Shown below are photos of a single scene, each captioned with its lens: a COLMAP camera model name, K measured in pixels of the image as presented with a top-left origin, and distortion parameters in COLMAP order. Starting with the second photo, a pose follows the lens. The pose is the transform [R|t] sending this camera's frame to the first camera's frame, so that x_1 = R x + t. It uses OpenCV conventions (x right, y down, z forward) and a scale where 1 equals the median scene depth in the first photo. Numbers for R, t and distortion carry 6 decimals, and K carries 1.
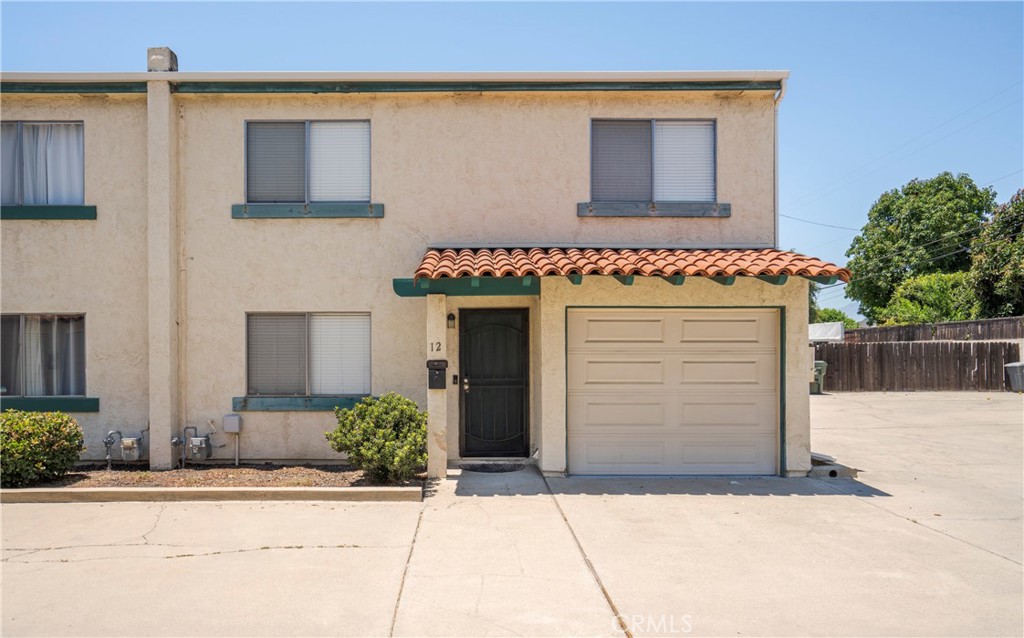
lens RADIAL K [[698.5, 0, 502.0], [0, 698.5, 352.3], [0, 0, 1]] dist [-0.009003, 0.016061]
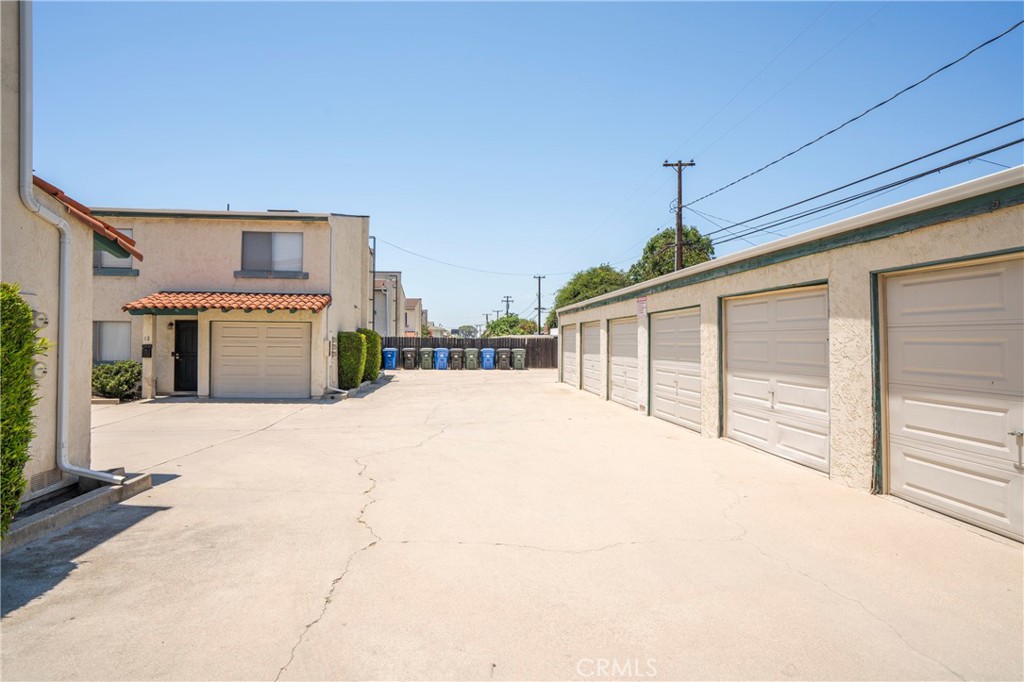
lens RADIAL K [[560.9, 0, 508.6], [0, 560.9, 334.0], [0, 0, 1]] dist [-0.003234, 0.002147]
pose [[0.997276, 0.011130, 0.072912, 0.815211], [-0.010127, 0.999849, -0.014101, -0.007824], [-0.073058, 0.013324, 0.997239, -0.750192]]
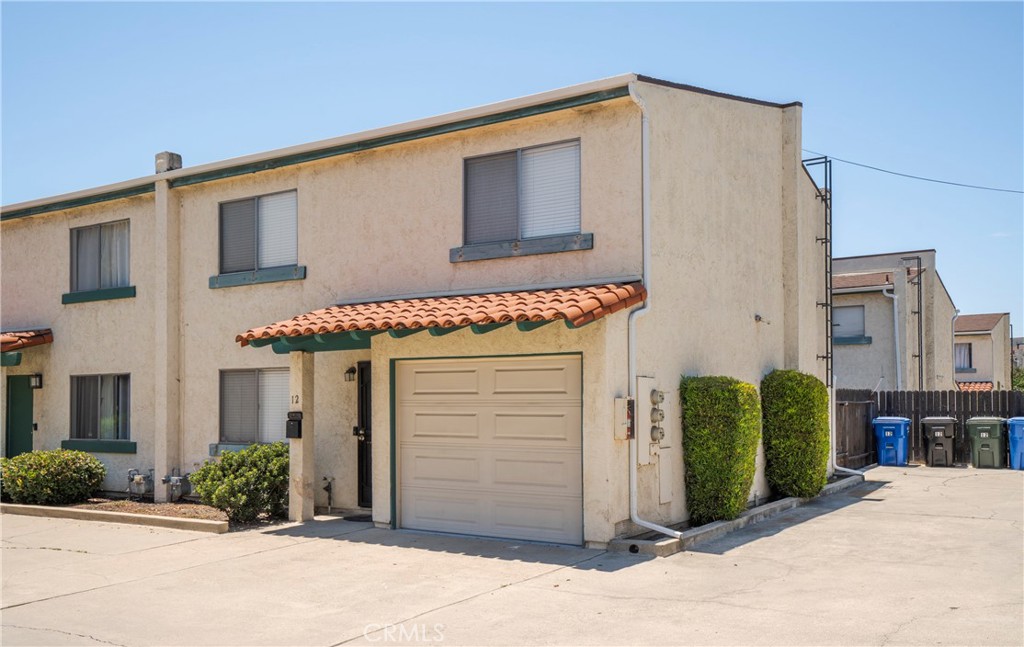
lens RADIAL K [[945.5, 0, 497.9], [0, 945.5, 376.7], [0, 0, 1]] dist [0.051830, 0.000000]
pose [[0.832445, -0.016724, -0.553855, 0.880647], [0.001970, 0.999627, -0.027225, -0.002343], [0.554104, 0.021572, 0.832168, -0.043452]]
